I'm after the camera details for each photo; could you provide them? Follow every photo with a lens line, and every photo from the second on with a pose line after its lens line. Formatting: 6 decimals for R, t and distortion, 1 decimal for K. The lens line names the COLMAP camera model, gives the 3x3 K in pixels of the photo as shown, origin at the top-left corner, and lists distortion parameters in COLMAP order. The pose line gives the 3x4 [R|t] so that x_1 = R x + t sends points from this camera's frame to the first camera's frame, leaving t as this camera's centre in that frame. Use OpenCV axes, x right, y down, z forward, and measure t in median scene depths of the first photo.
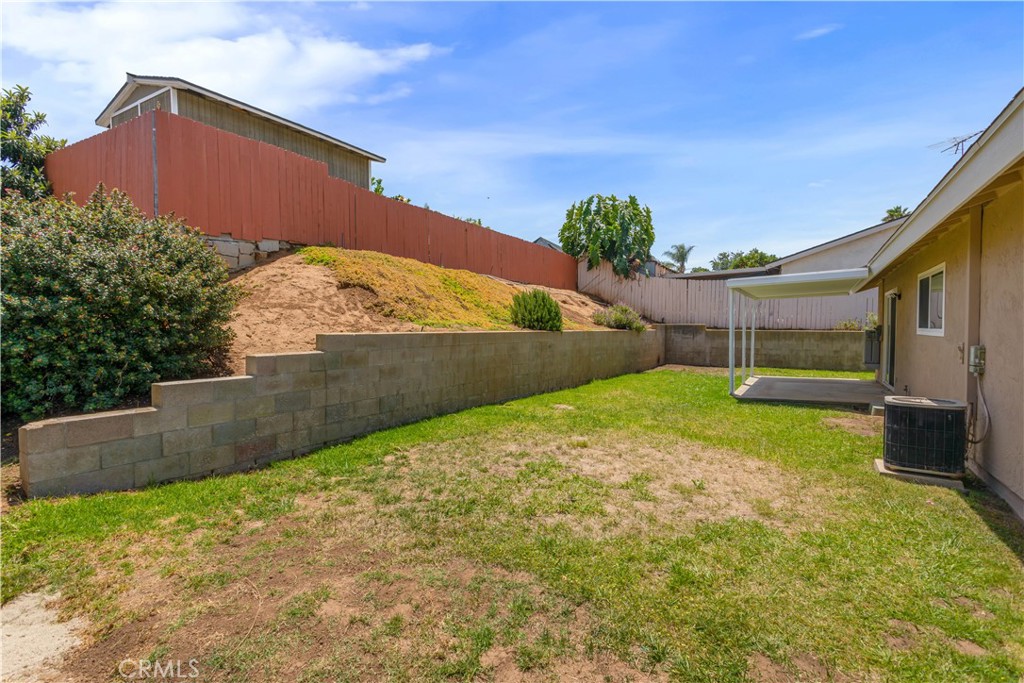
lens RADIAL K [[480.5, 0, 510.1], [0, 480.5, 342.1], [0, 0, 1]] dist [0.000603, 0.000750]
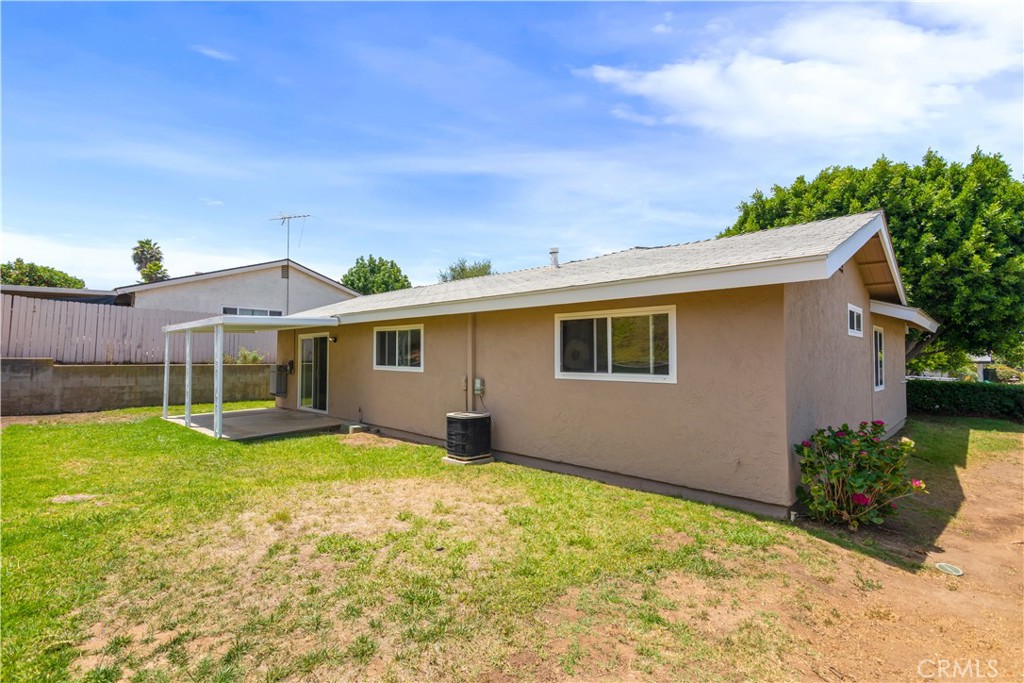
lens RADIAL K [[480.5, 0, 510.1], [0, 480.5, 342.1], [0, 0, 1]] dist [0.000603, 0.000750]
pose [[0.217465, 0.027315, 0.975686, -0.604826], [0.028980, 0.998987, -0.034427, -0.051814], [-0.975638, 0.035762, 0.216454, 0.434141]]
